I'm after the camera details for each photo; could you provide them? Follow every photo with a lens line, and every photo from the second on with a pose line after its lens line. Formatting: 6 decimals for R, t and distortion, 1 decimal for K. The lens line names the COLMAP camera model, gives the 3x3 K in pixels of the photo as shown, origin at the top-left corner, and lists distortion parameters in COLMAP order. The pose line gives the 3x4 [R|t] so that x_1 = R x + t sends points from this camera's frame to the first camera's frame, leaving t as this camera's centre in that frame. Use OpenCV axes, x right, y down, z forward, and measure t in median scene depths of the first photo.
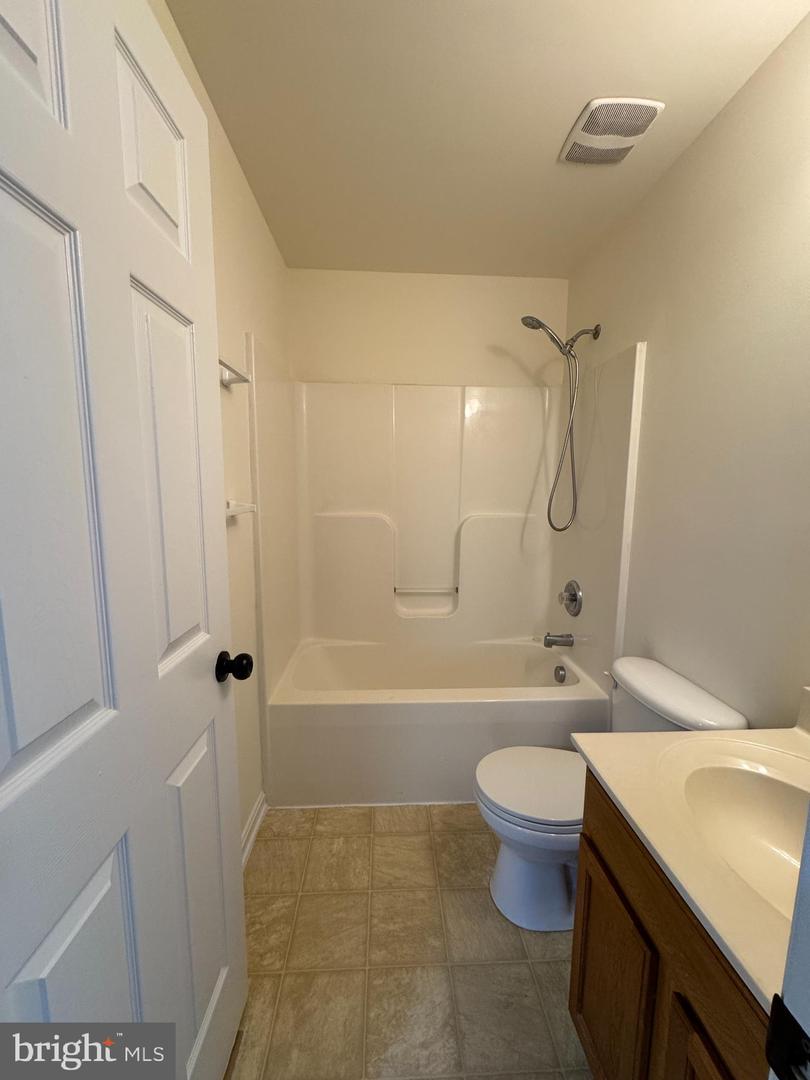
lens RADIAL K [[431.1, 0, 407.5], [0, 431.1, 540.4], [0, 0, 1]] dist [0.000813, -0.000153]
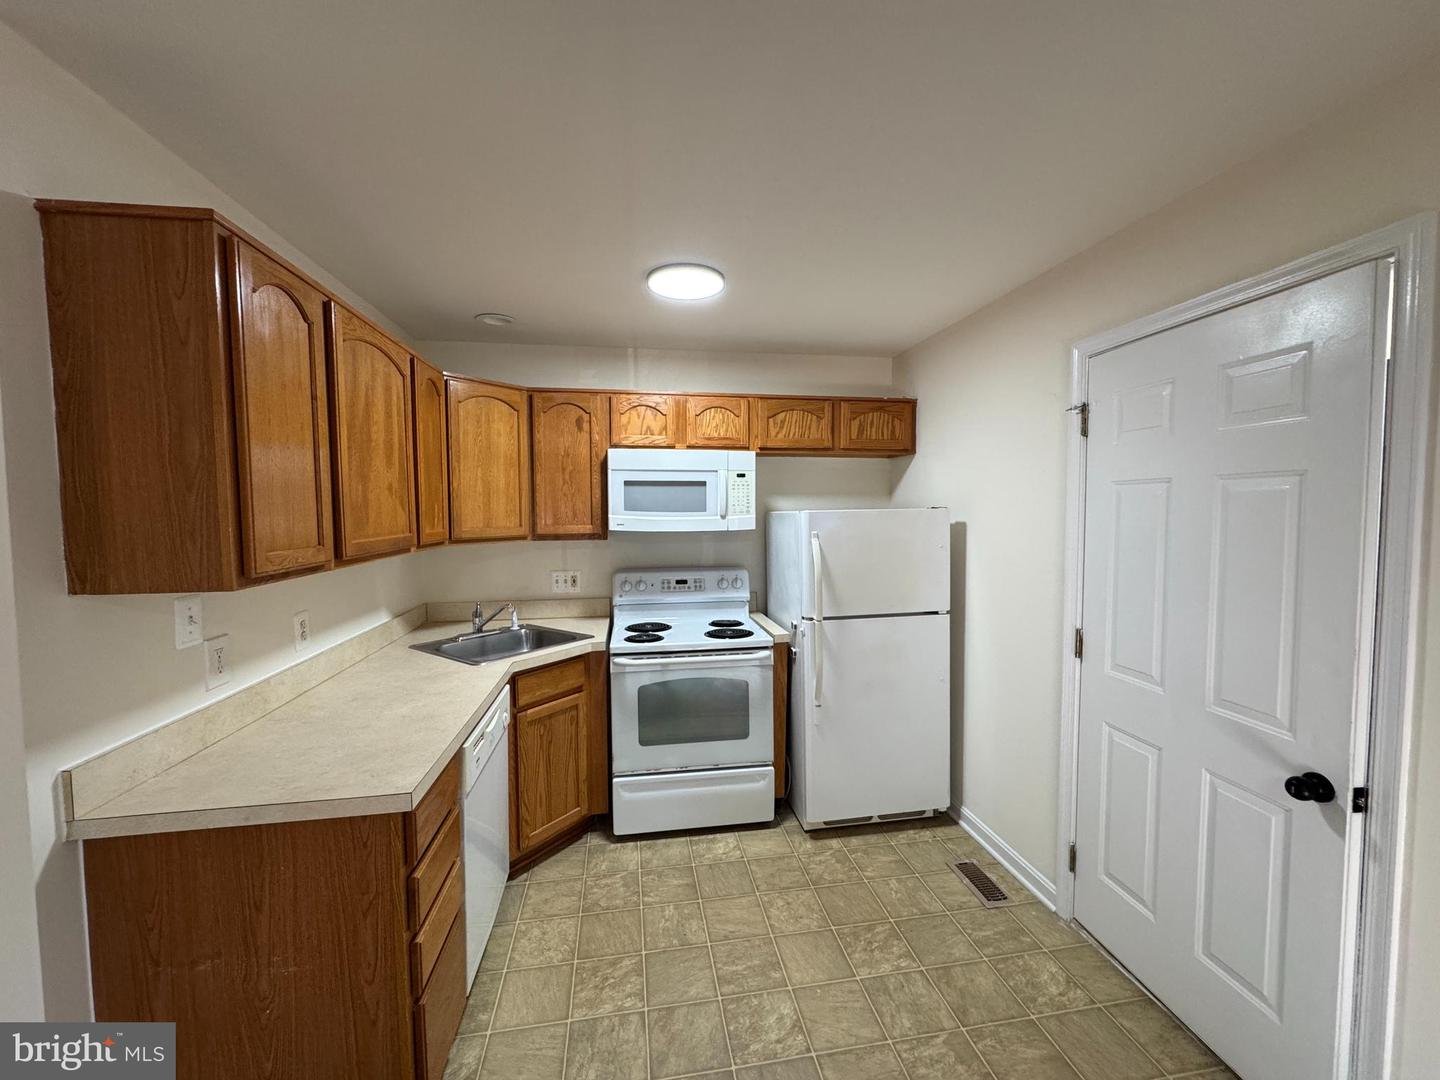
lens RADIAL K [[574.7, 0, 720.8], [0, 574.7, 537.3], [0, 0, 1]] dist [0.000813, -0.000153]
pose [[0.993383, -0.016030, 0.113727, -0.245978], [0.024538, 0.996970, -0.073809, -0.104347], [-0.112199, 0.076112, 0.990767, -0.593983]]
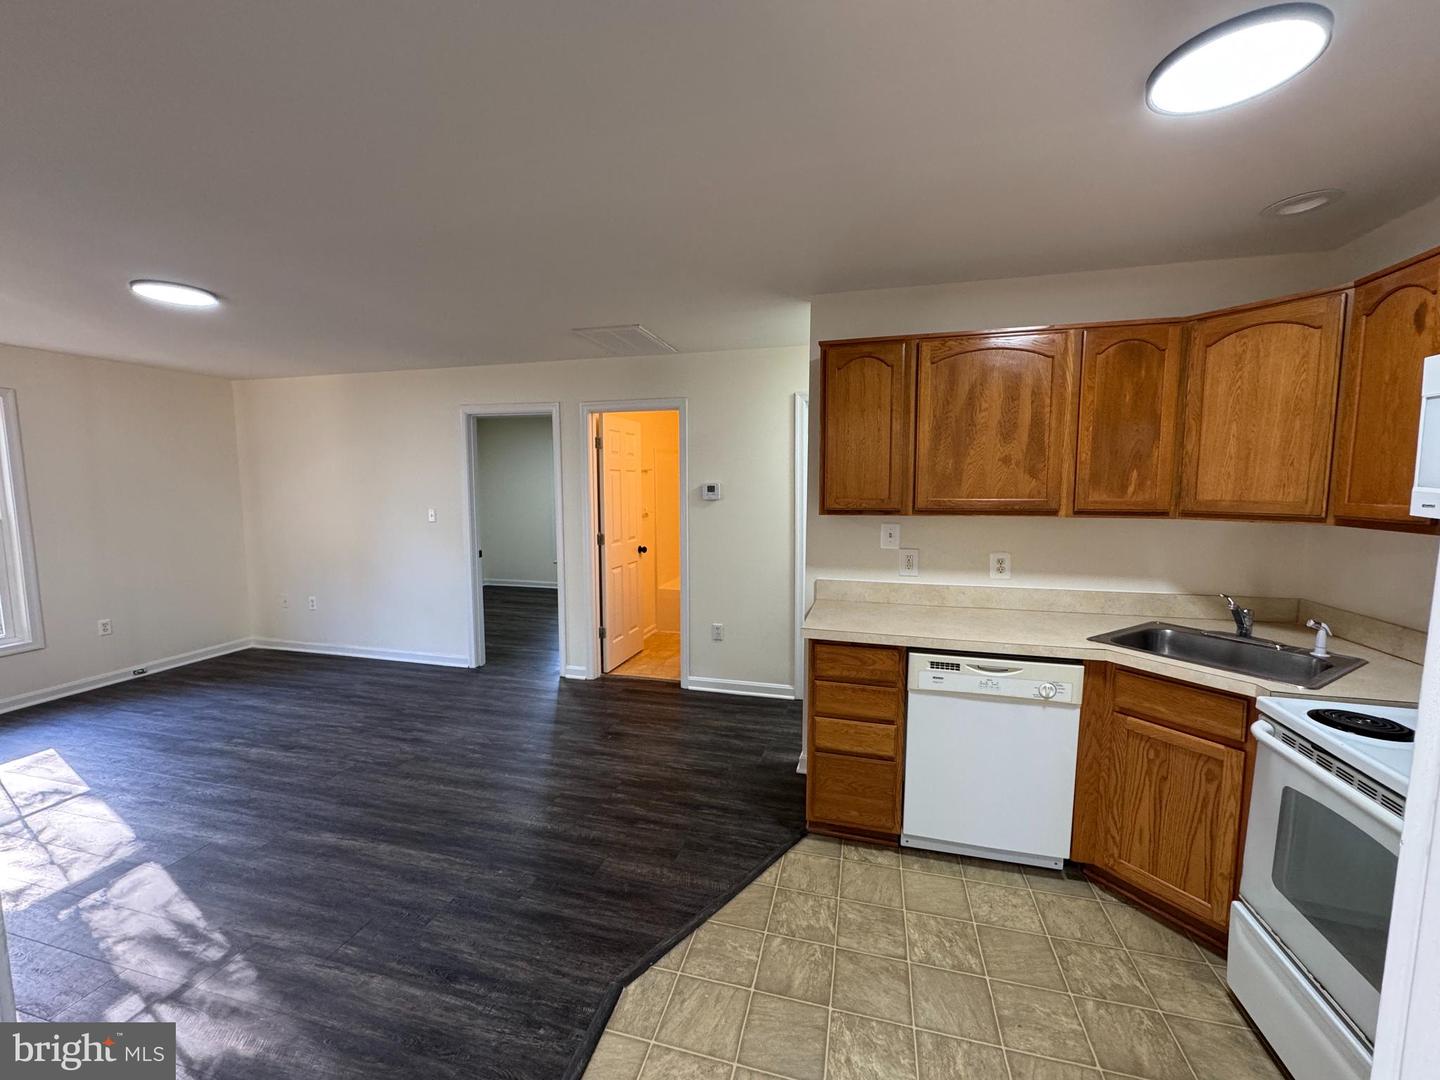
lens RADIAL K [[574.7, 0, 719.8], [0, 574.7, 536.6], [0, 0, 1]] dist [0.000813, -0.000153]
pose [[-0.295219, 0.087851, -0.951382, 1.235252], [-0.120662, 0.984363, 0.128339, -0.260246], [0.947780, 0.152684, -0.280003, 0.781231]]
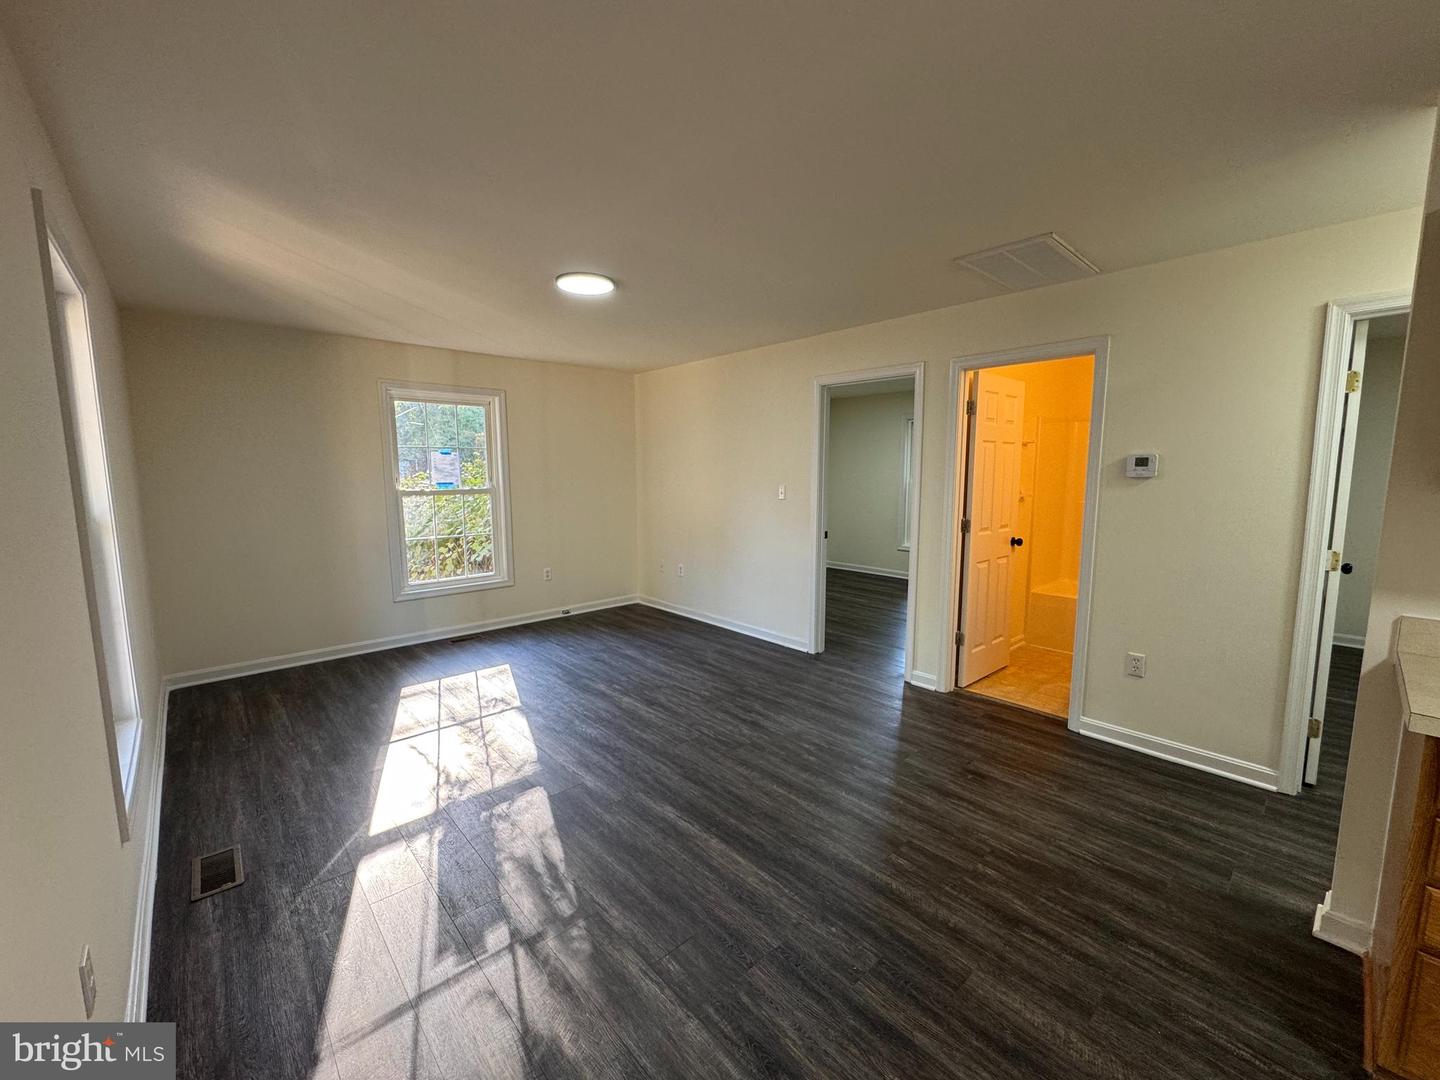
lens RADIAL K [[574.7, 0, 720.4], [0, 574.7, 538.2], [0, 0, 1]] dist [0.000813, -0.000153]
pose [[-0.765766, 0.074657, -0.638772, 0.997929], [-0.081702, 0.973898, 0.211771, -0.186553], [0.637909, 0.214356, -0.739678, 0.565645]]
